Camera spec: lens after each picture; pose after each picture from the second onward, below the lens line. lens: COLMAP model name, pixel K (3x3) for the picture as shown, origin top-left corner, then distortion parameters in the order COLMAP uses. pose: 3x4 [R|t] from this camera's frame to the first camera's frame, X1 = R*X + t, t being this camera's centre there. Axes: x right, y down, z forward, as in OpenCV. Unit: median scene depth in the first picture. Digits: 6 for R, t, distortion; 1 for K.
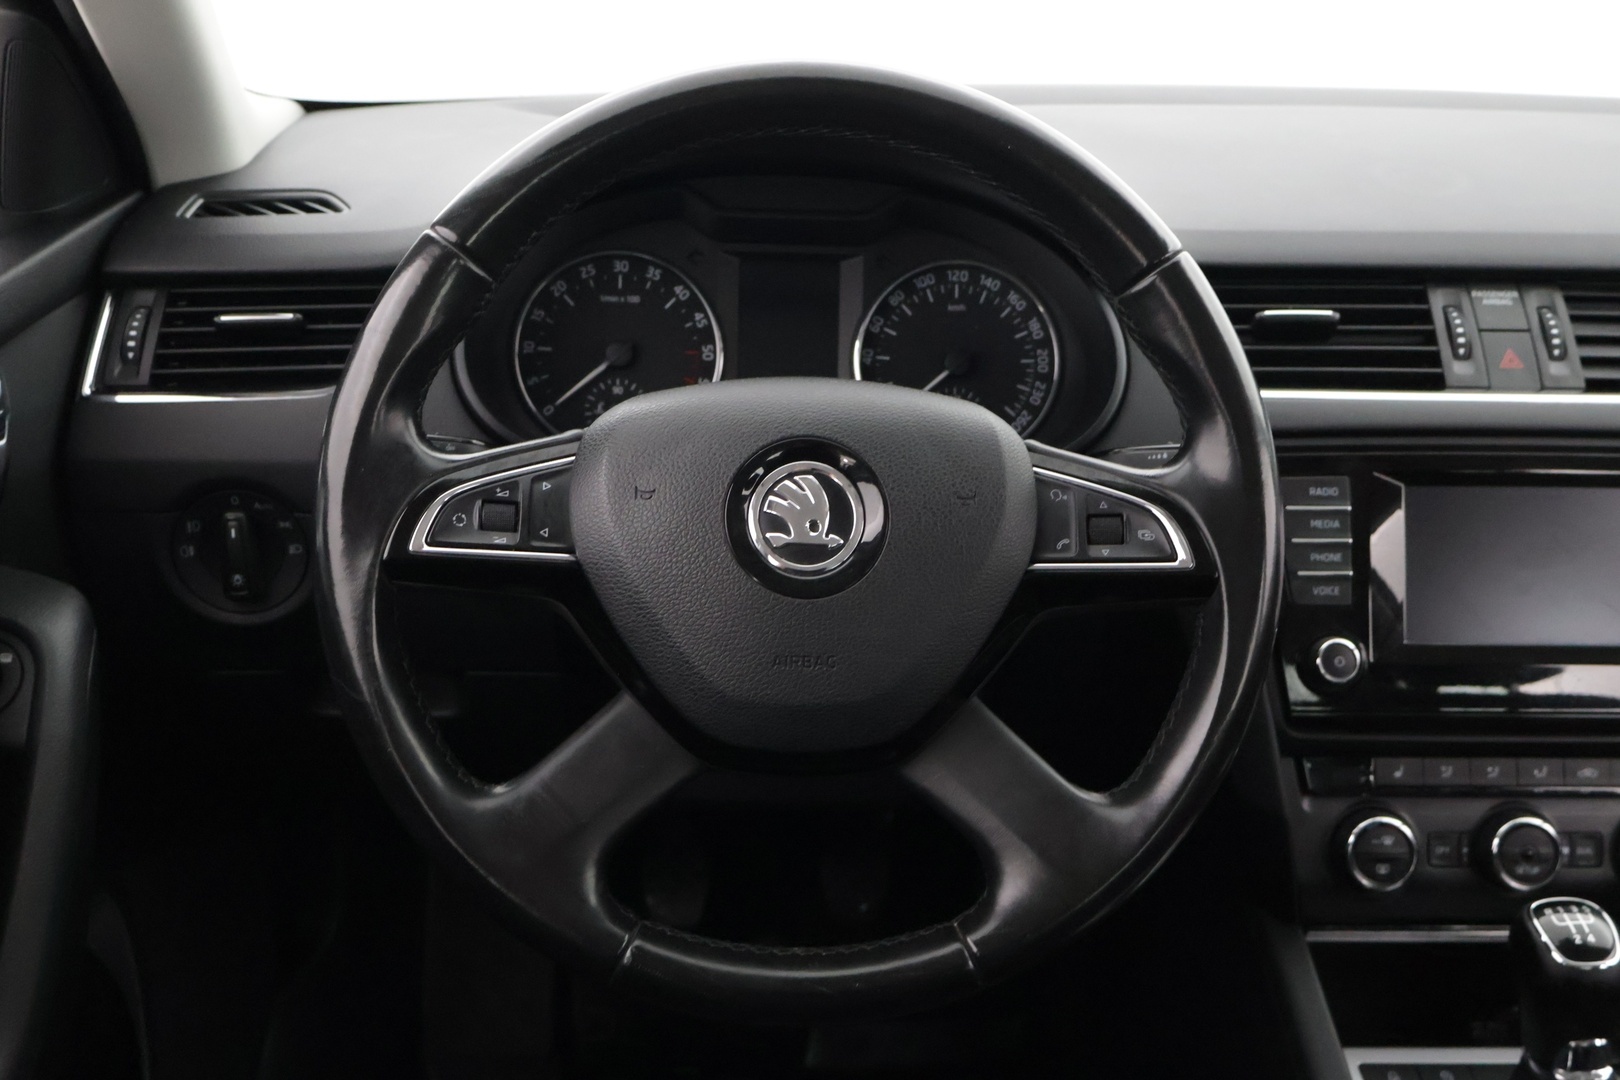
lens RADIAL K [[1636.5, 0, 802.5], [0, 1636.5, 548.2], [0, 0, 1]] dist [0.000839, 0.000000]
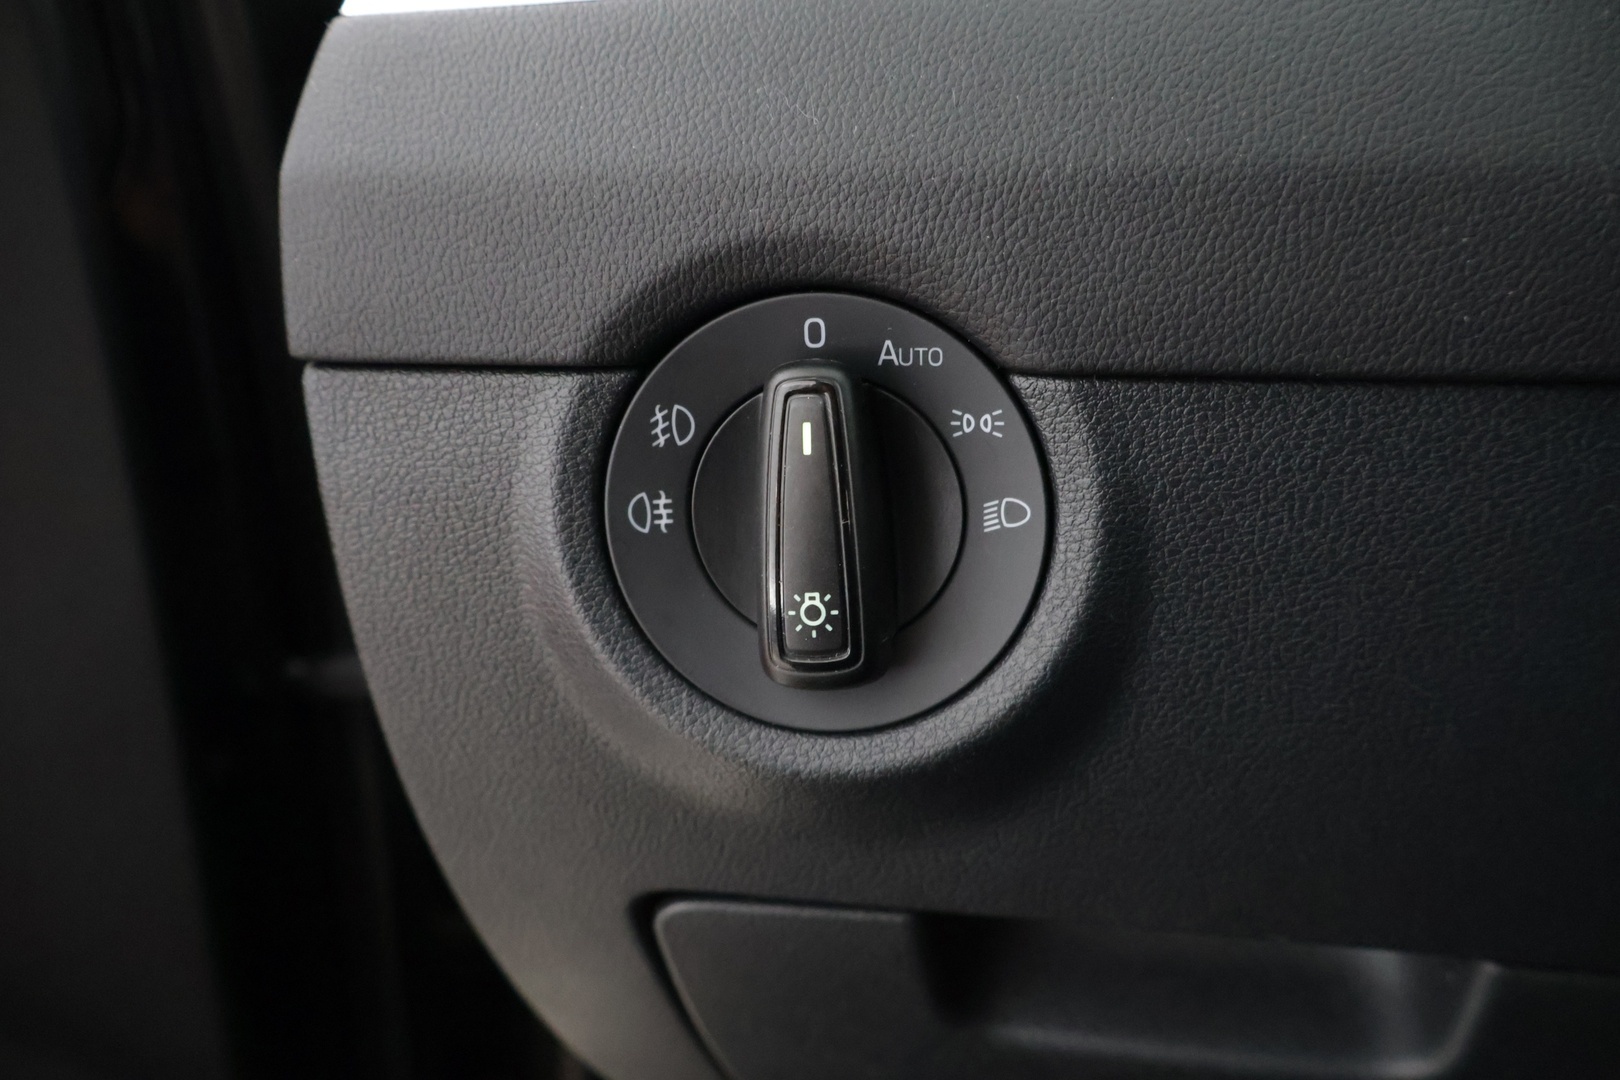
lens RADIAL K [[1376.8, 0, 807.7], [0, 1376.8, 542.6], [0, 0, 1]] dist [-0.006321, 0.016002]
pose [[0.967079, 0.015579, -0.254000, -0.286326], [-0.048097, 0.991325, -0.122319, 0.036830], [0.249891, 0.130508, 0.959438, 0.772832]]
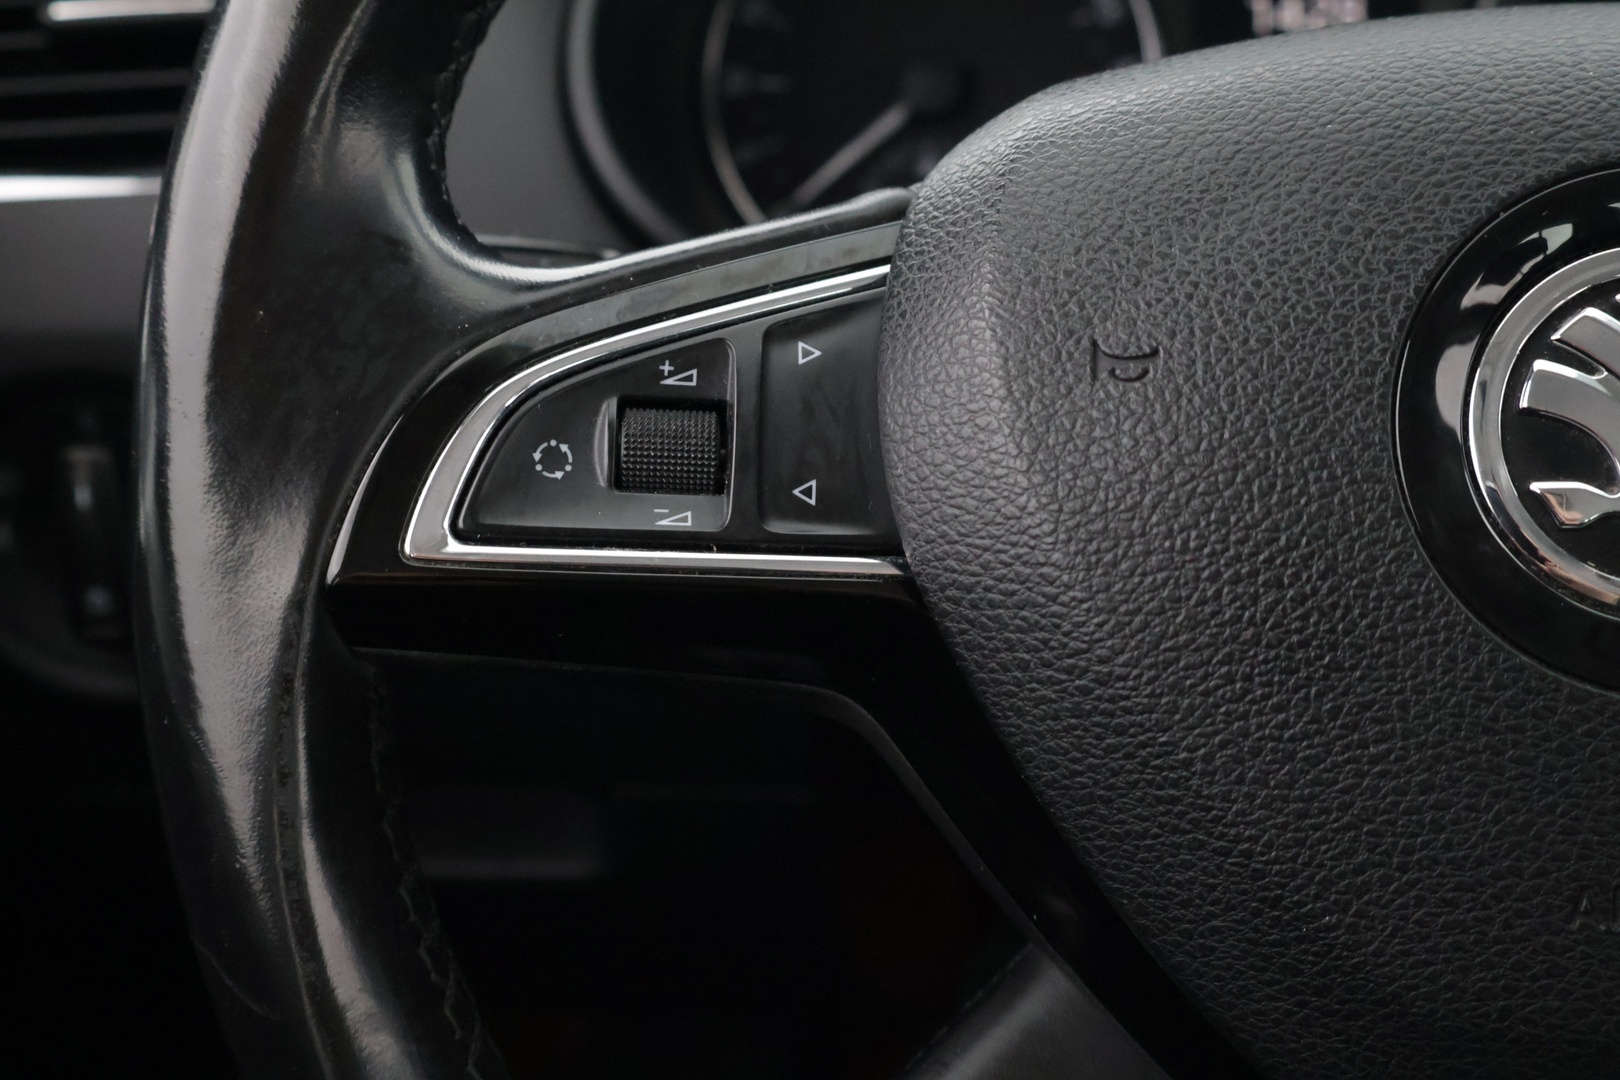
lens RADIAL K [[2104.5, 0, 811.9], [0, 2104.5, 532.5], [0, 0, 1]] dist [0.006653, 0.000000]
pose [[0.991494, -0.018524, -0.128824, -0.081083], [0.022185, 0.999388, 0.027038, -0.010334], [0.128244, -0.029666, 0.991299, 0.459884]]
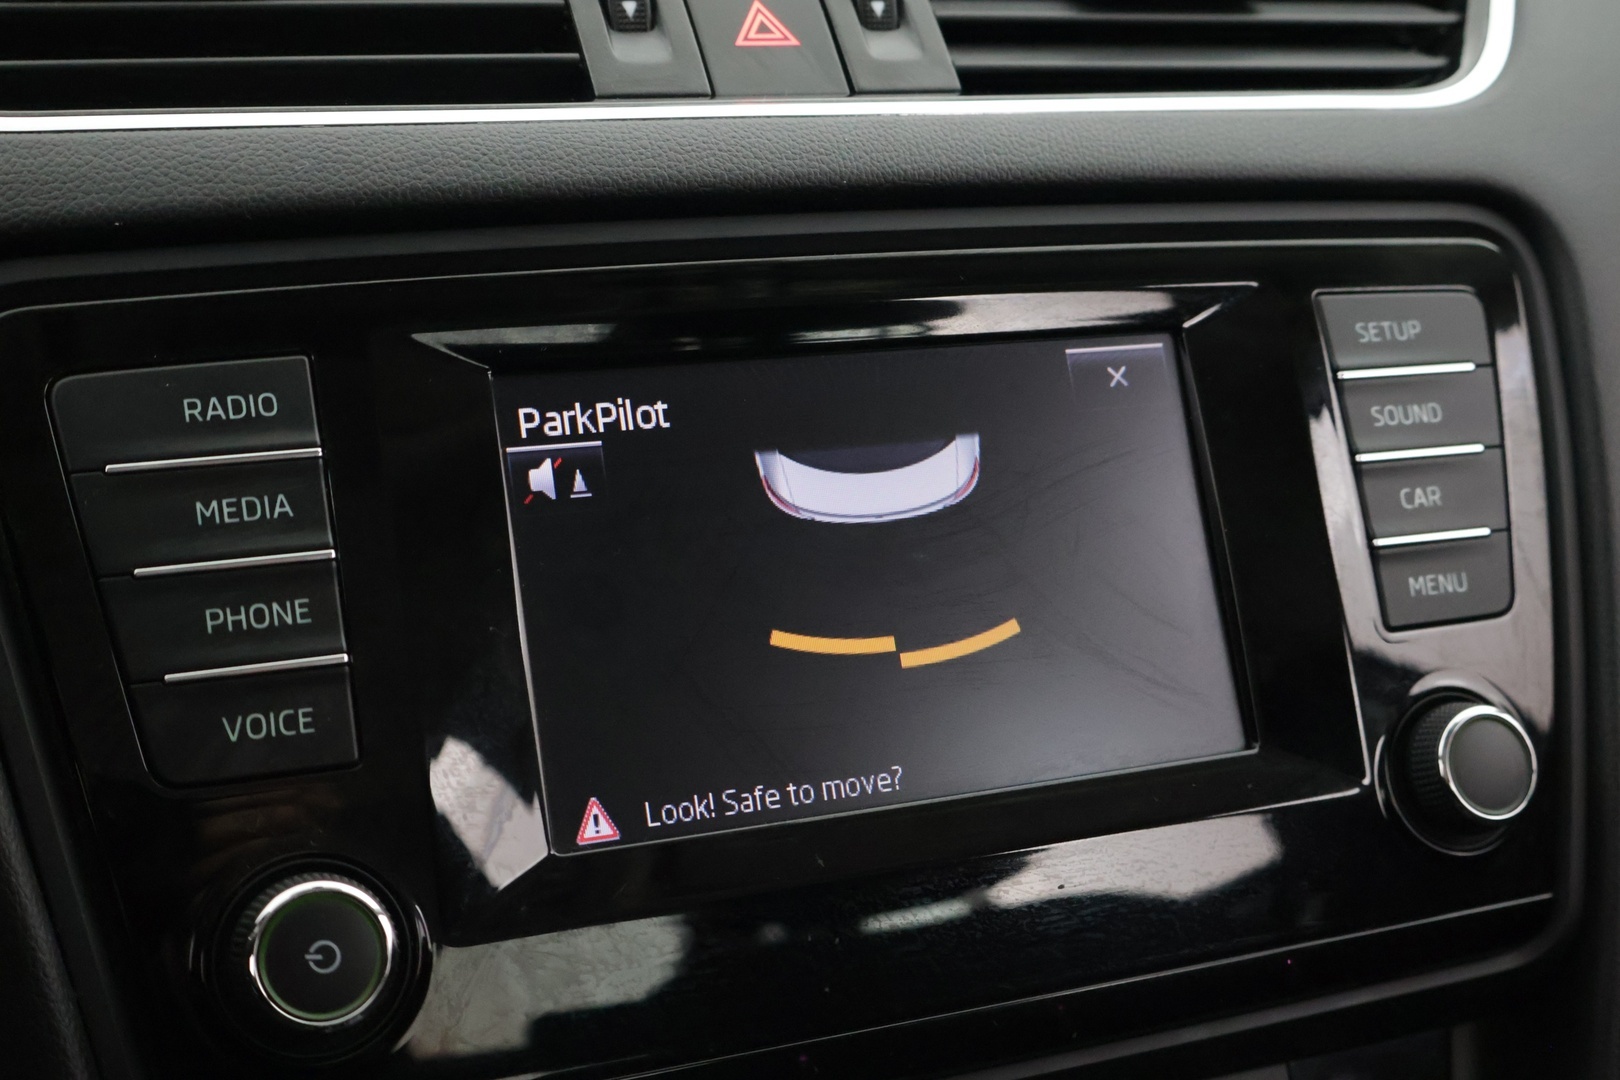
lens RADIAL K [[2104.5, 0, 804.8], [0, 2104.5, 534.5], [0, 0, 1]] dist [0.006653, 0.000000]
pose [[0.939537, -0.103267, 0.326506, 0.289528], [0.140441, 0.985773, -0.092344, 0.041112], [-0.312324, 0.132616, 0.940673, 0.598759]]
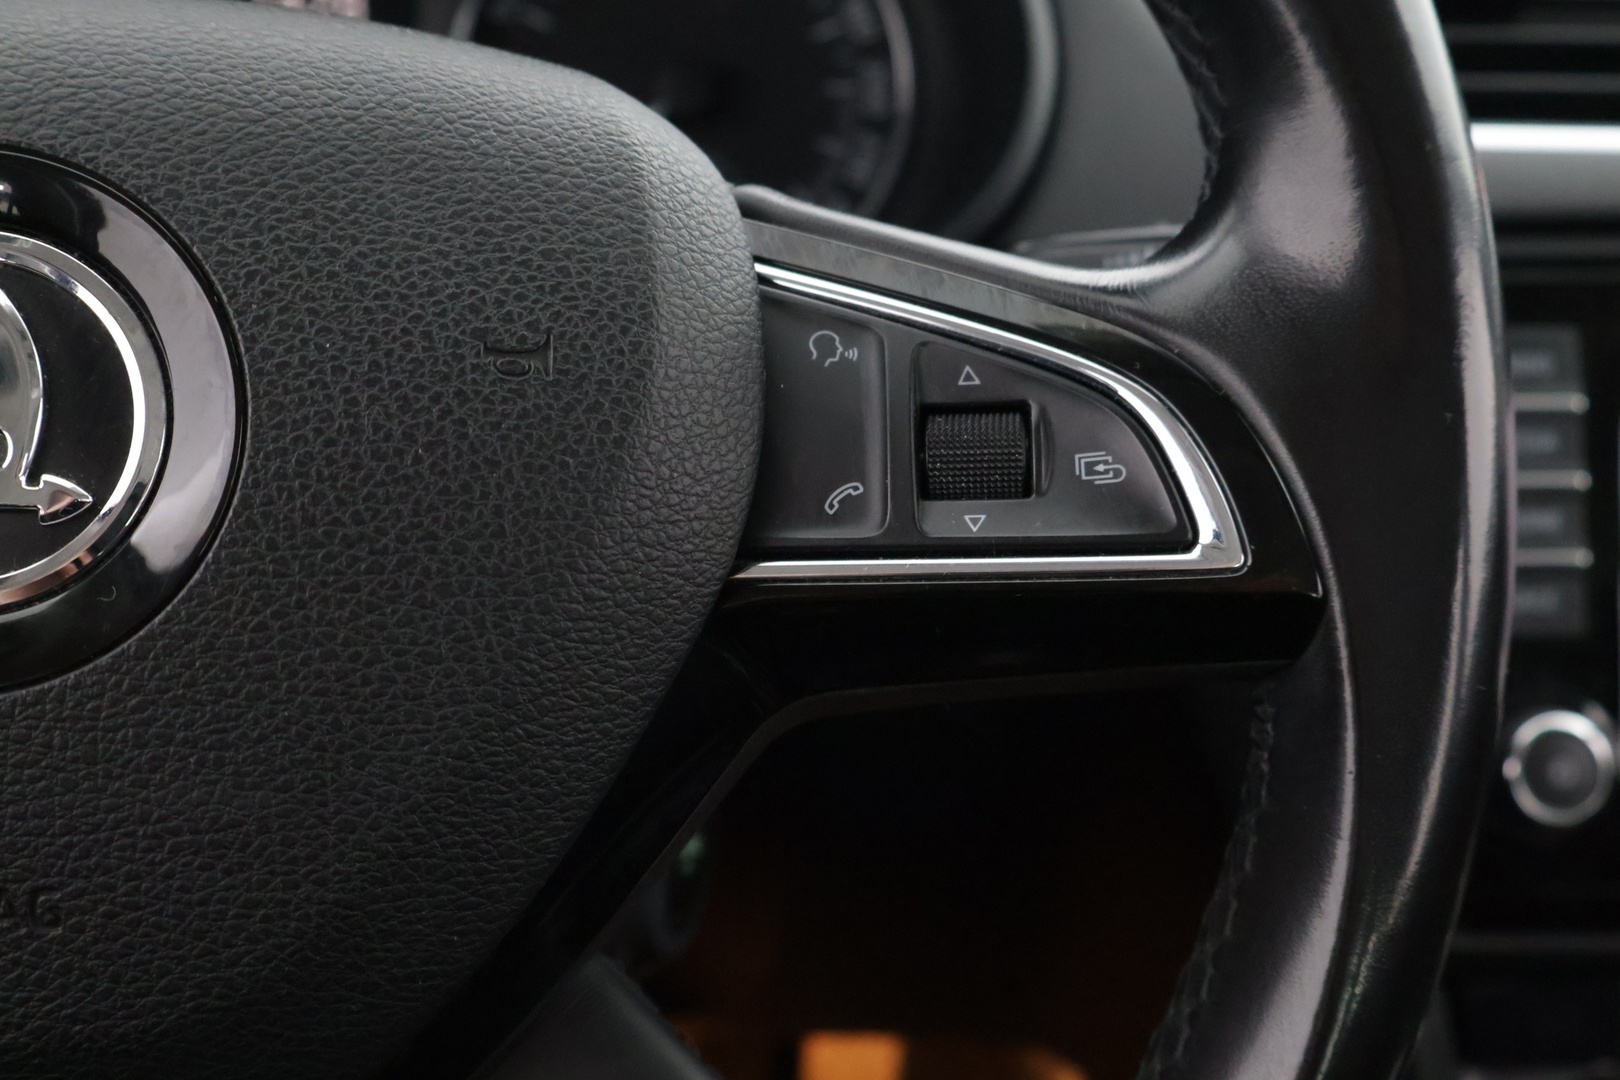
lens RADIAL K [[2104.5, 0, 811.6], [0, 2104.5, 537.6], [0, 0, 1]] dist [0.006653, 0.000000]
pose [[0.997641, -0.010037, 0.067914, 0.100356], [0.008579, 0.999727, 0.021723, -0.003088], [-0.068114, -0.021089, 0.997455, 0.473768]]
